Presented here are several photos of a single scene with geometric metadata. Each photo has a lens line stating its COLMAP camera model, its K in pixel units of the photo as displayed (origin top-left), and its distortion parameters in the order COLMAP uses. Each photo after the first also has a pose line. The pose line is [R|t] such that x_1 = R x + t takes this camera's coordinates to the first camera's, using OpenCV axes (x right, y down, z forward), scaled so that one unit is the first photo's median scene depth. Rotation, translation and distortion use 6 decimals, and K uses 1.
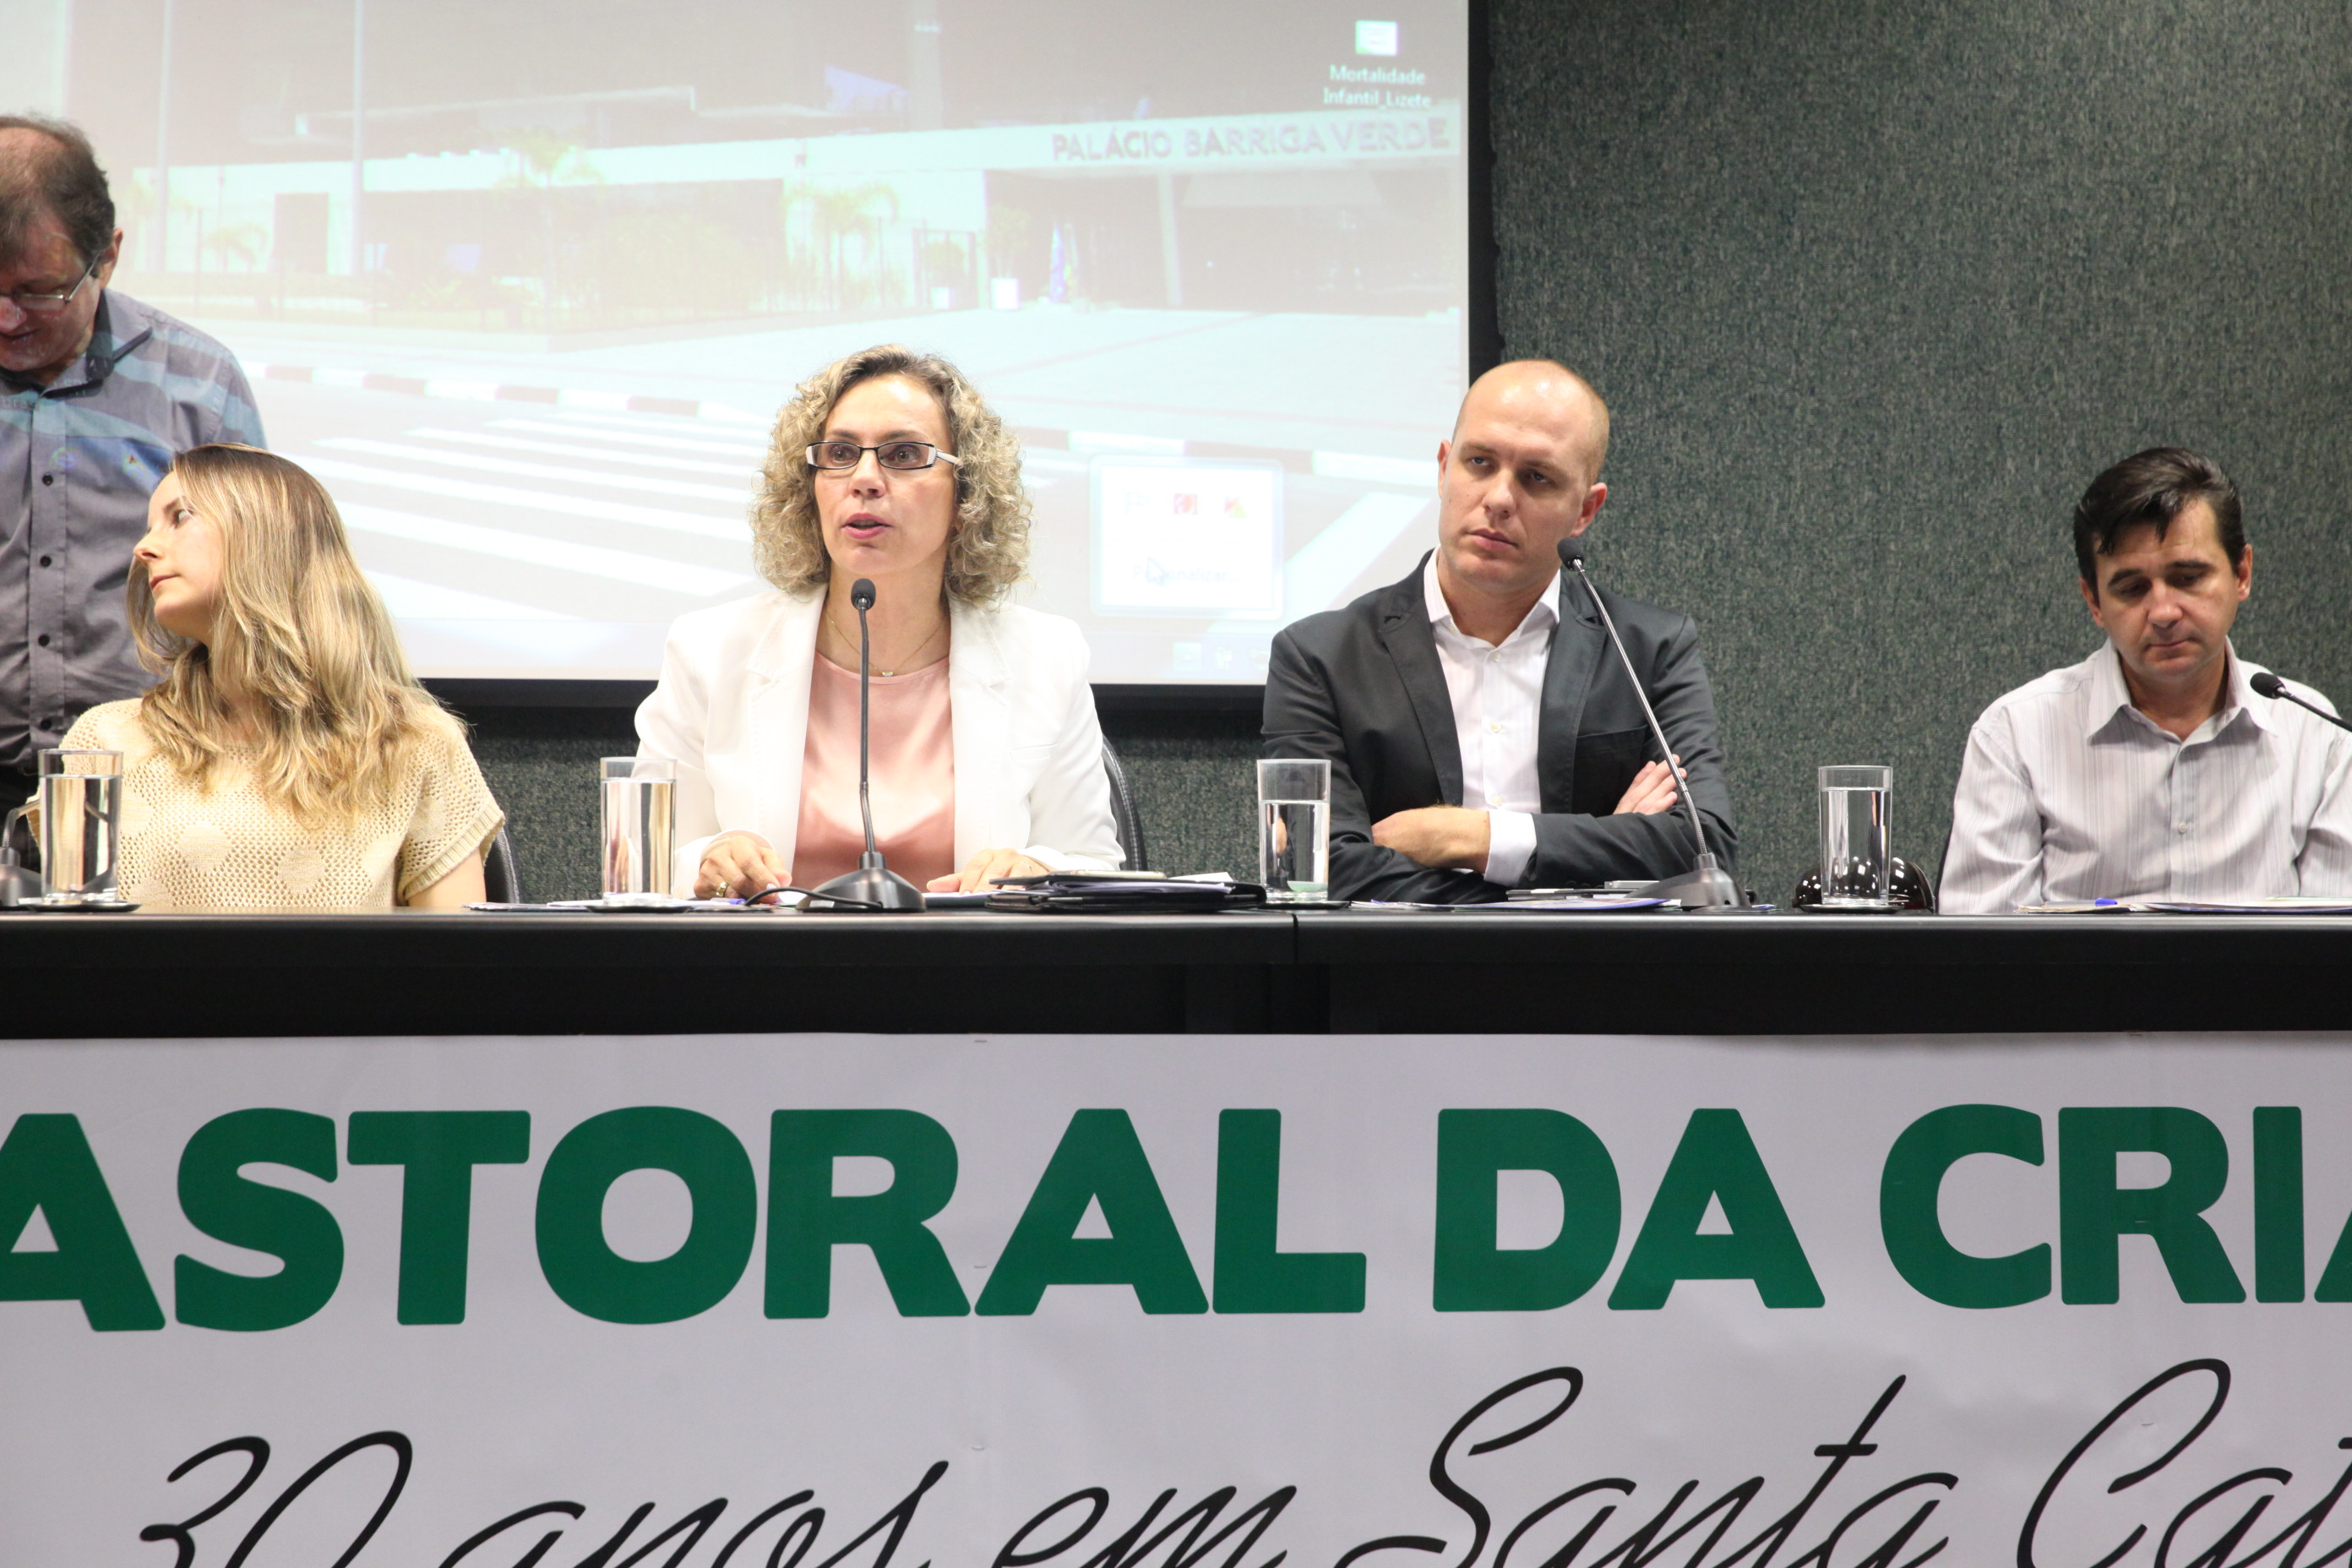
lens RADIAL K [[4470.4, 0, 1180.6], [0, 4470.4, 762.3], [0, 0, 1]] dist [0.185906, 0.000000]
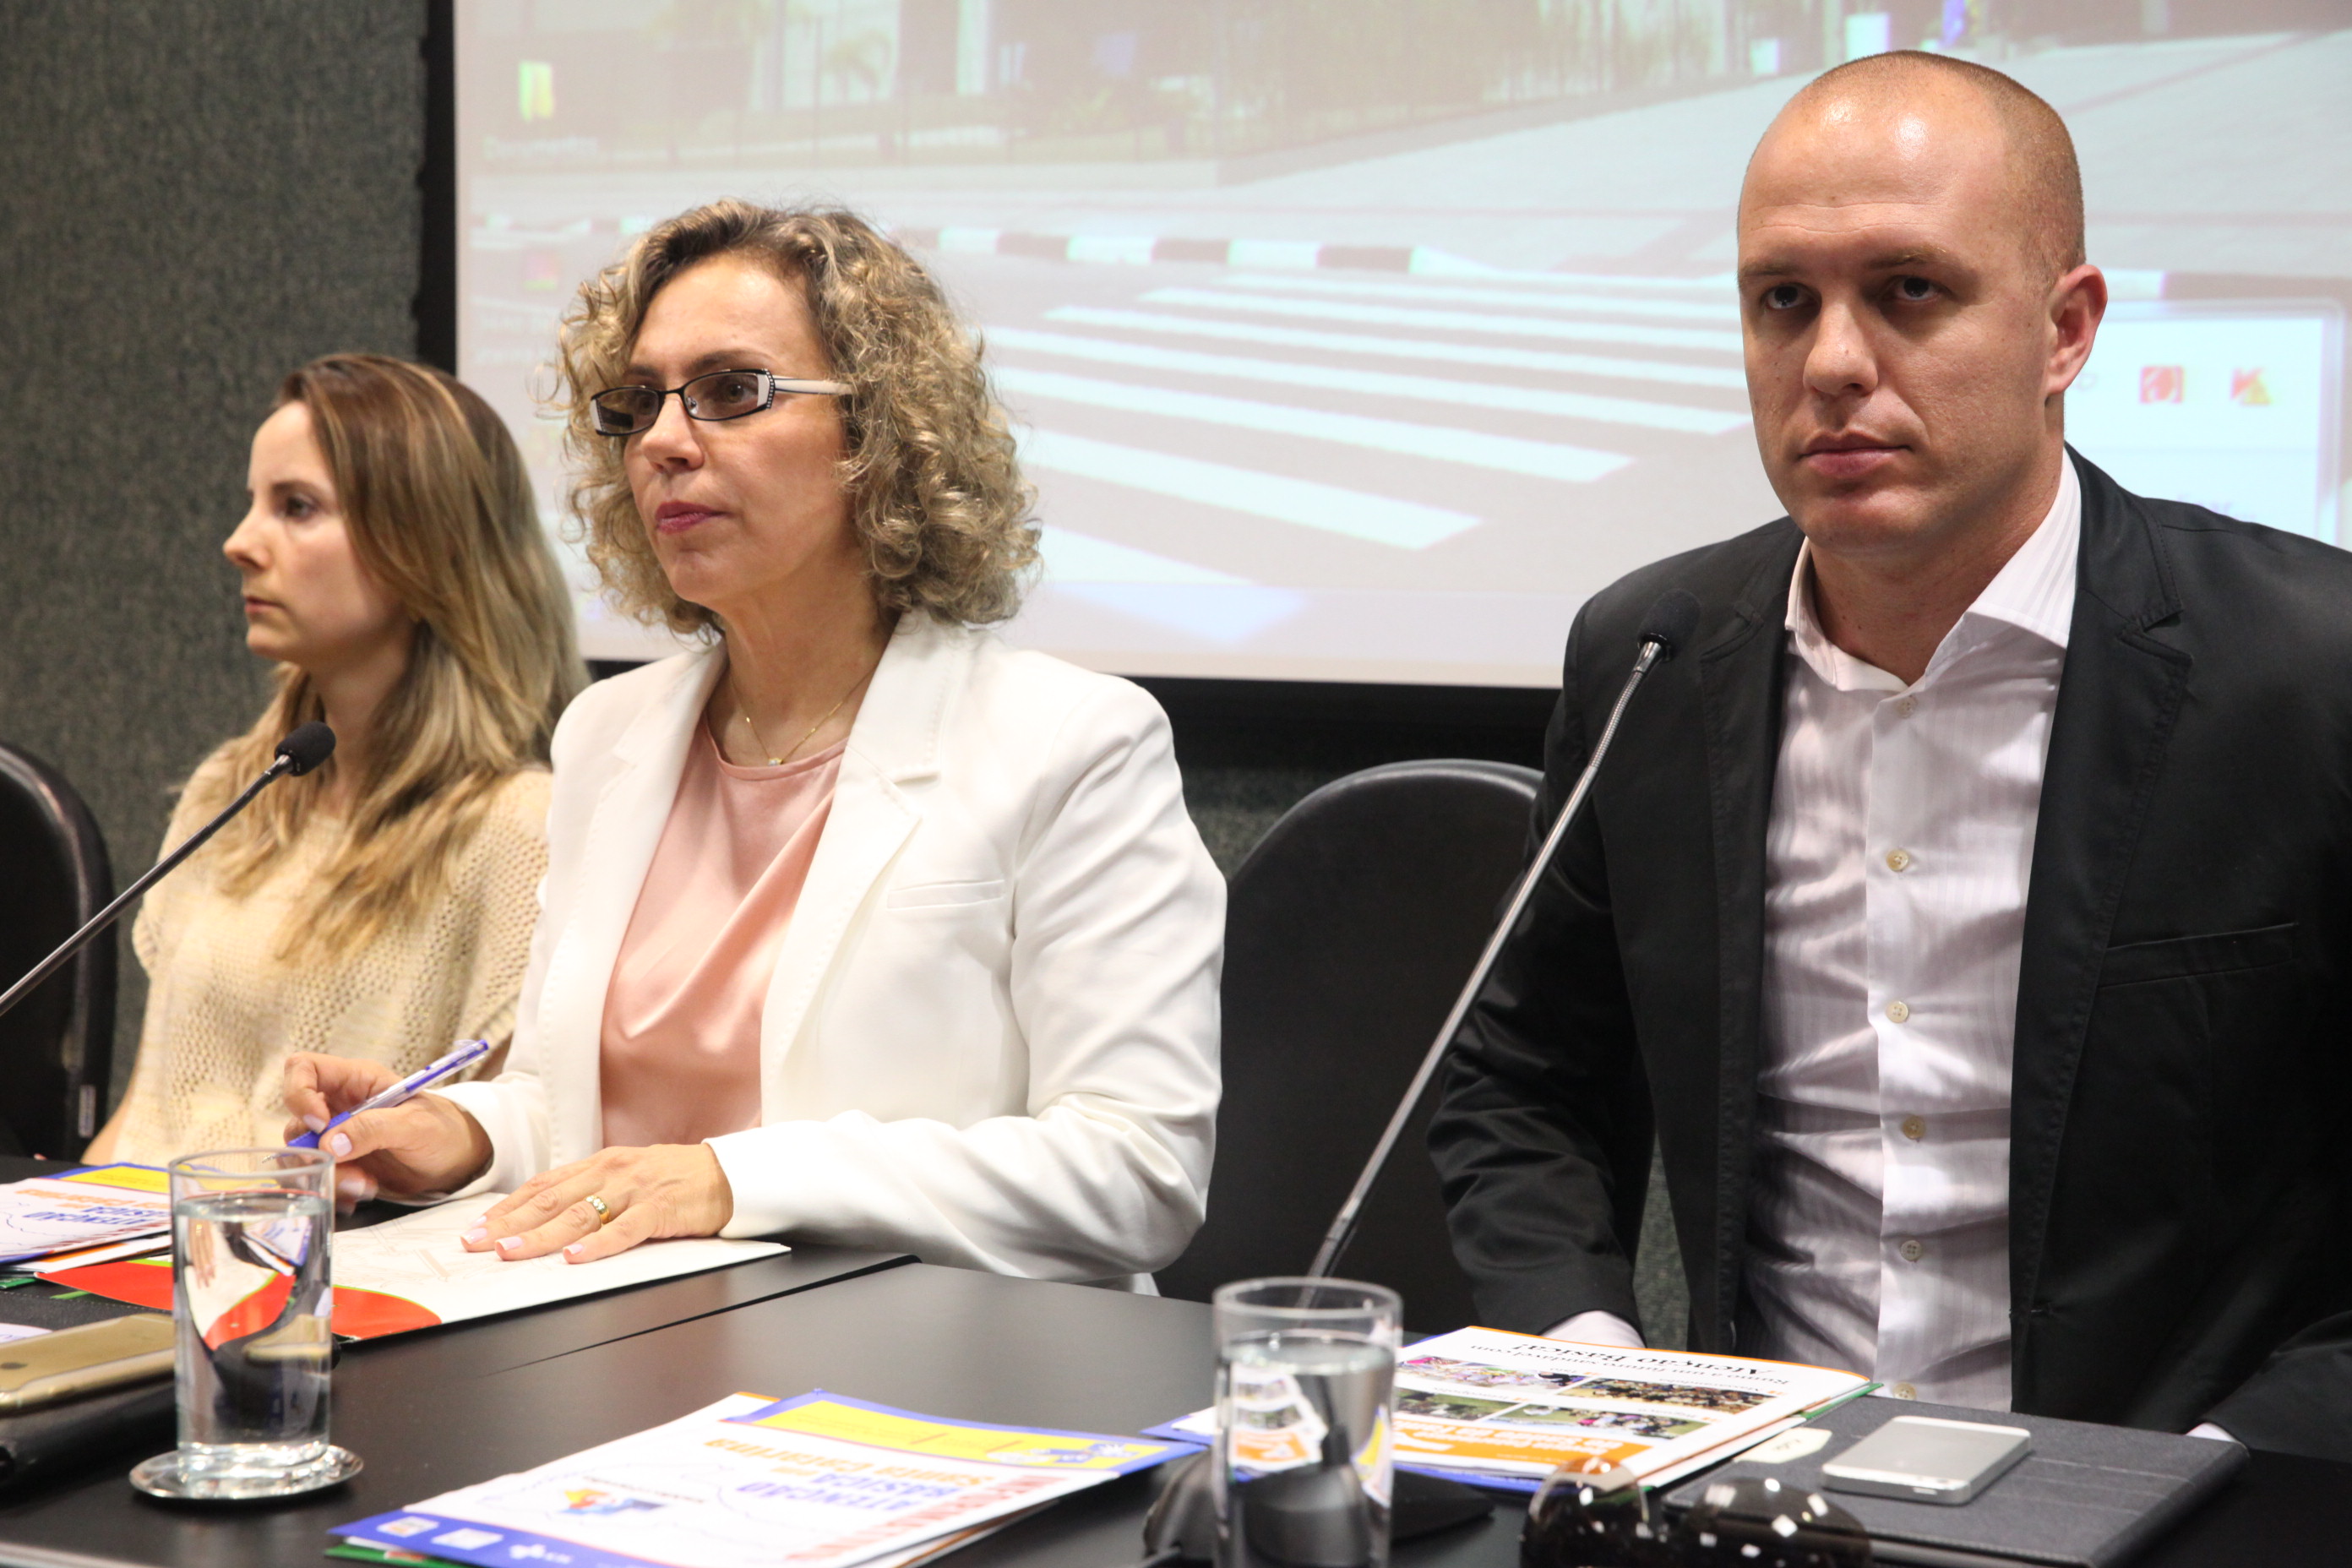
lens RADIAL K [[4221.9, 0, 1165.7], [0, 4221.9, 783.0], [0, 0, 1]] dist [0.154675, 0.000000]
pose [[0.707309, 0.052056, -0.704985, 0.310597], [0.000637, 0.997238, 0.074275, -0.049476], [0.706904, -0.052984, 0.705322, 0.544216]]
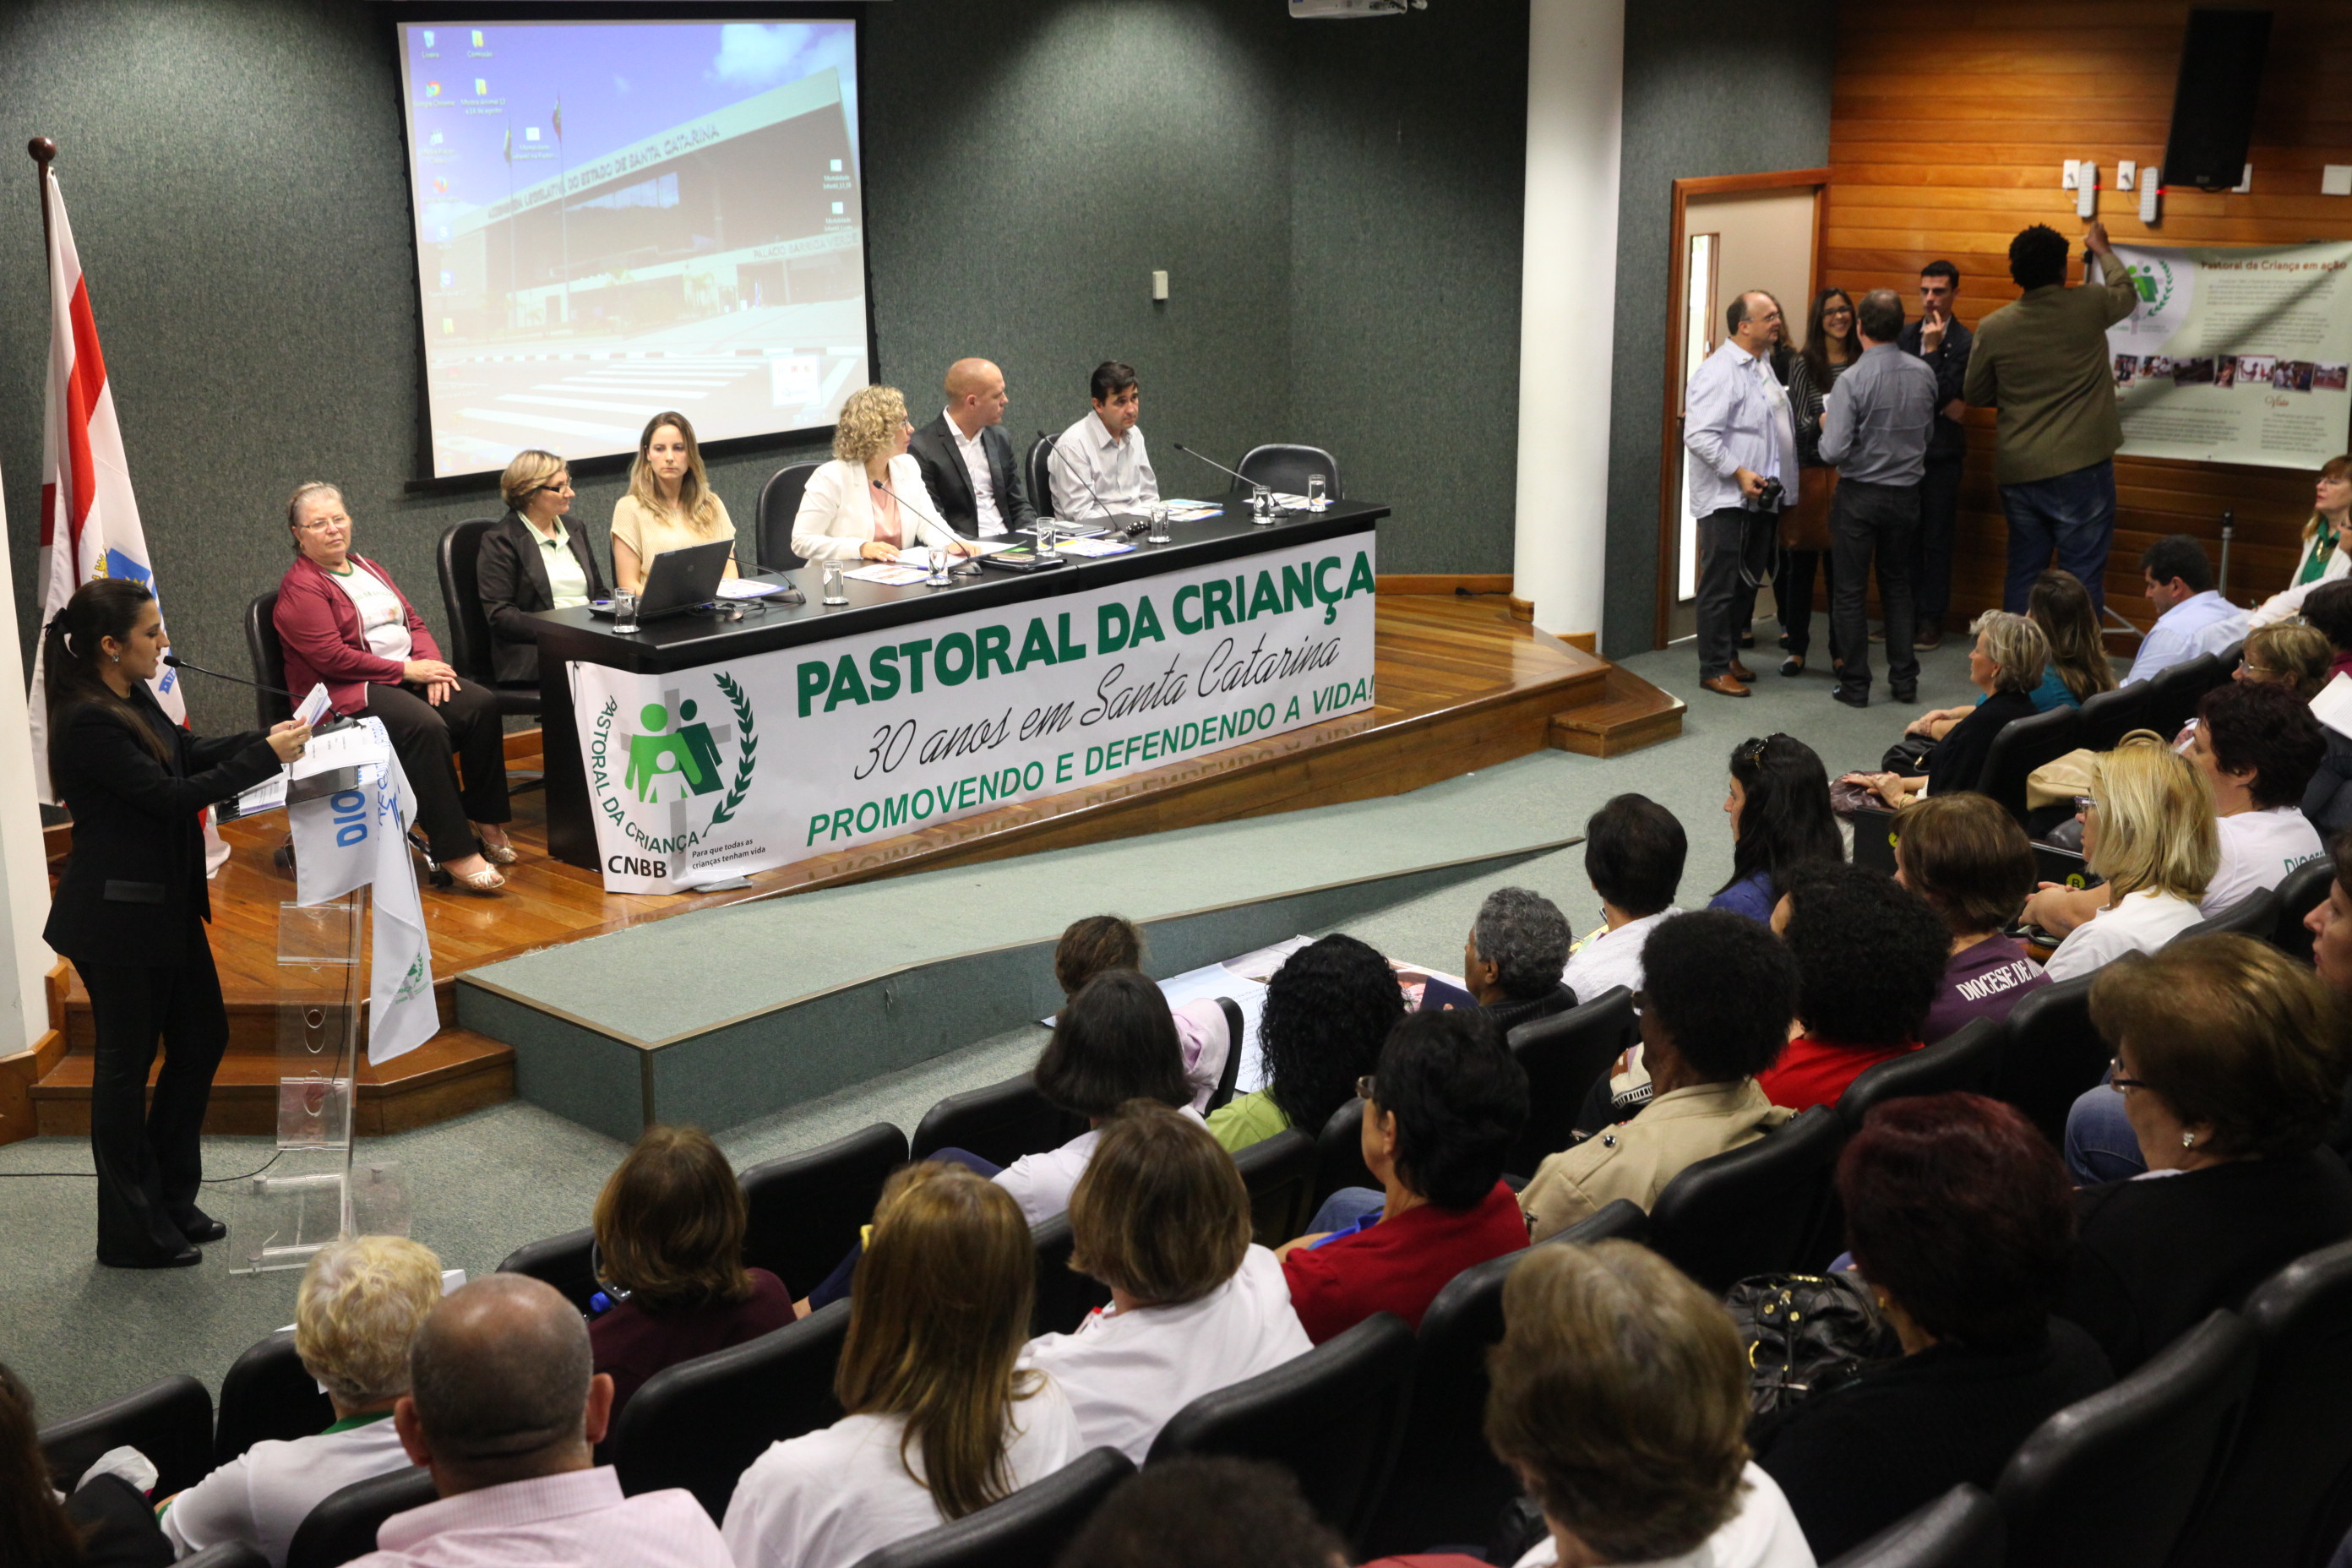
lens RADIAL K [[2819.3, 0, 1179.5], [0, 2819.3, 778.7], [0, 0, 1]] dist [0.114930, 0.000000]
pose [[0.826698, -0.148002, 0.542832, -0.912510], [-0.007412, 0.961835, 0.273530, -0.333914], [-0.562598, -0.230150, 0.794050, -0.786676]]
